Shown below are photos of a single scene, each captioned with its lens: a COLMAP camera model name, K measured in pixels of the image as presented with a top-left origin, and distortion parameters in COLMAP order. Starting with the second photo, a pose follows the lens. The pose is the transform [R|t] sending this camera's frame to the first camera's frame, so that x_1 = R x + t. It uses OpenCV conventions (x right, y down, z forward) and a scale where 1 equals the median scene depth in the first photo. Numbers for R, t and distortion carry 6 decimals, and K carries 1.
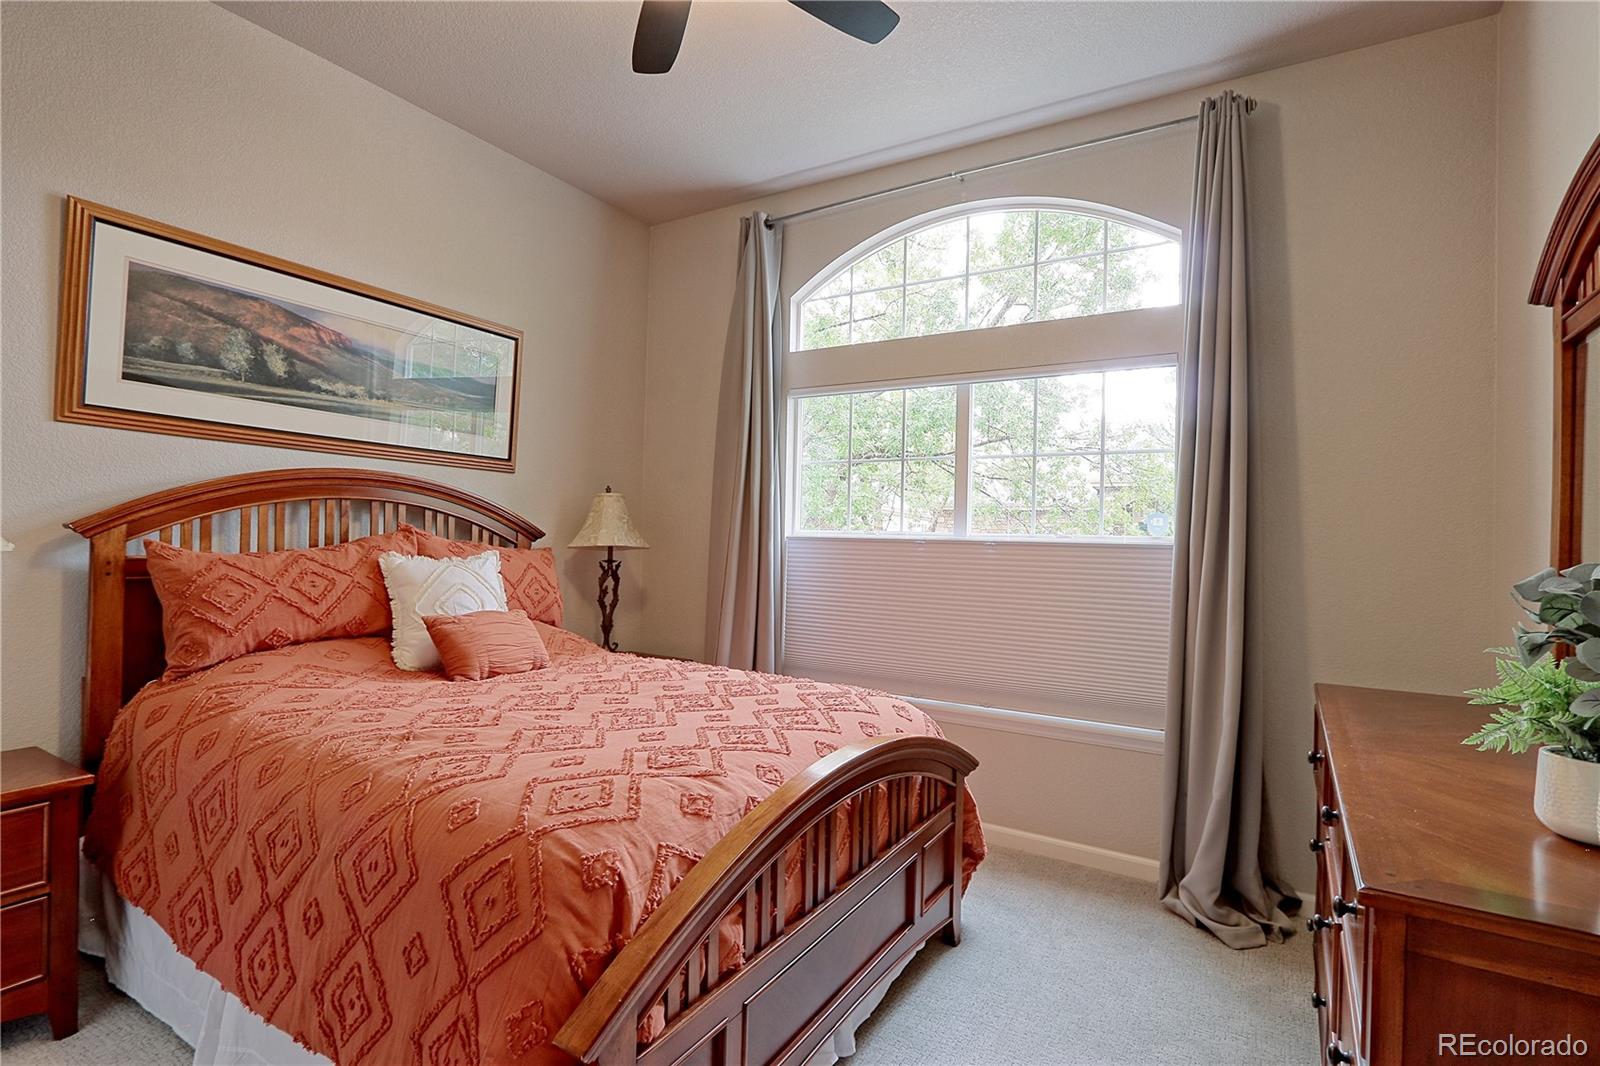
lens RADIAL K [[766.7, 0, 790.9], [0, 766.7, 531.5], [0, 0, 1]] dist [-0.026910, 0.008475]
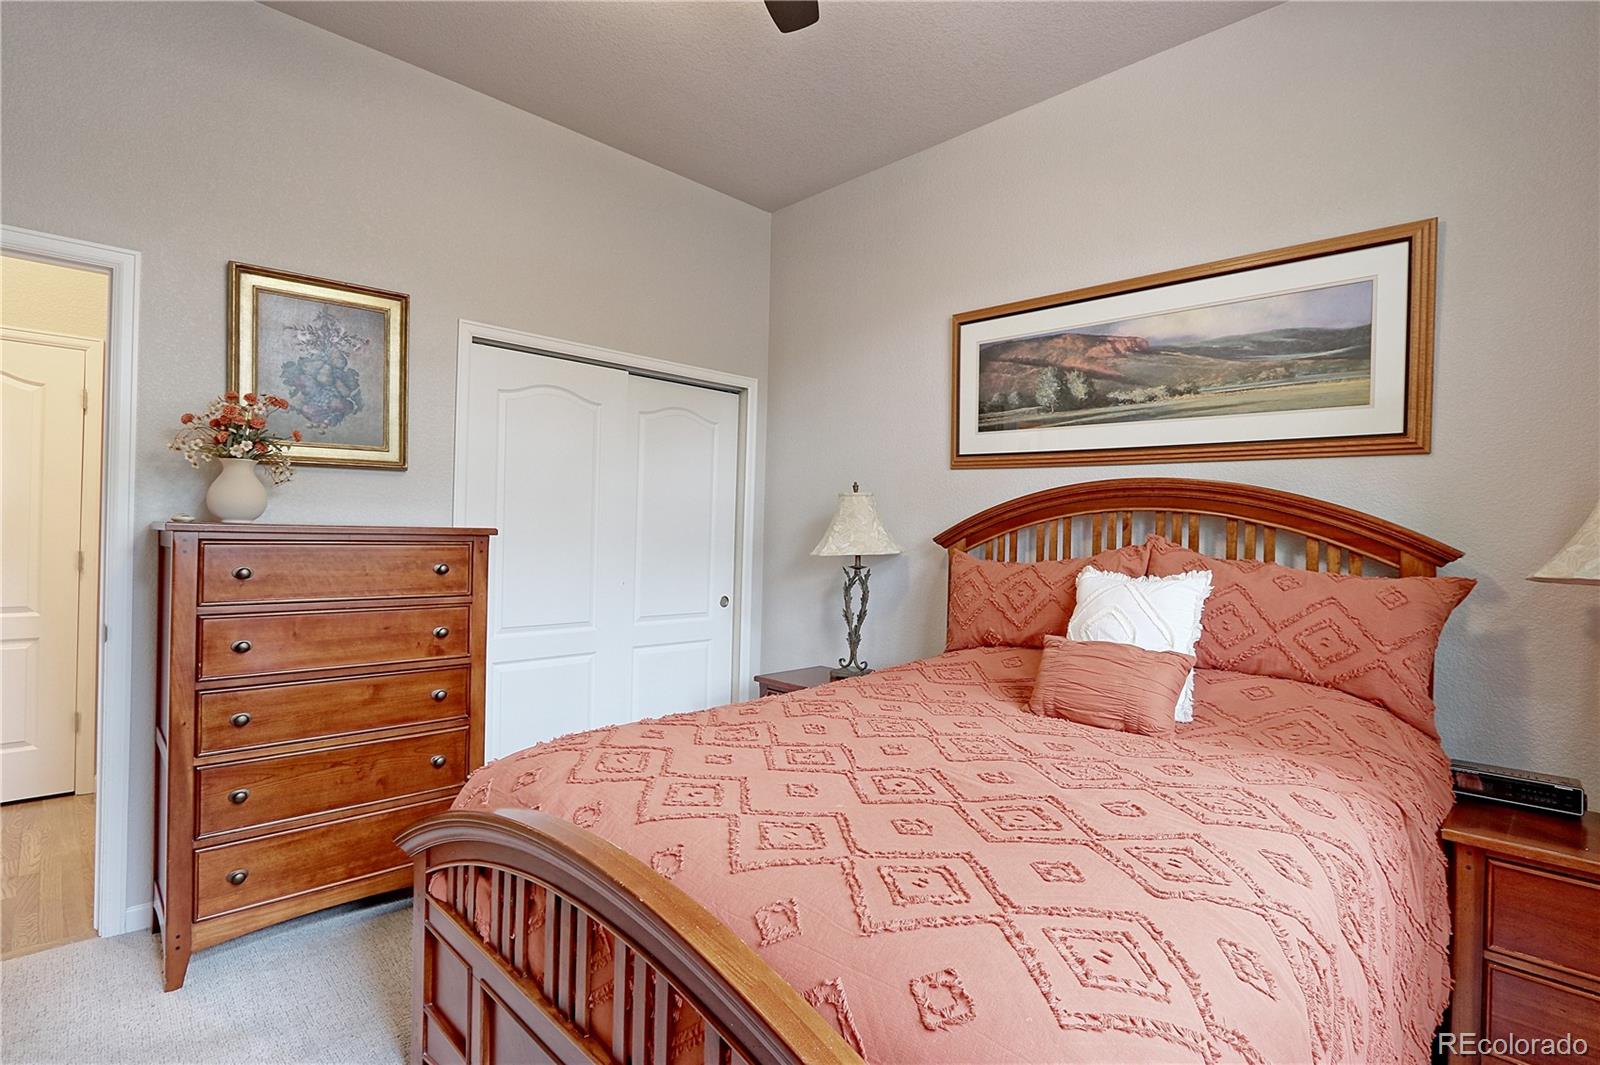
lens RADIAL K [[766.7, 0, 790.9], [0, 766.7, 531.0], [0, 0, 1]] dist [-0.026910, 0.008475]
pose [[-0.240394, -0.032413, -0.970134, 0.442967], [-0.025776, 0.999303, -0.027000, 0.018216], [0.970333, 0.018516, -0.241062, 0.852982]]
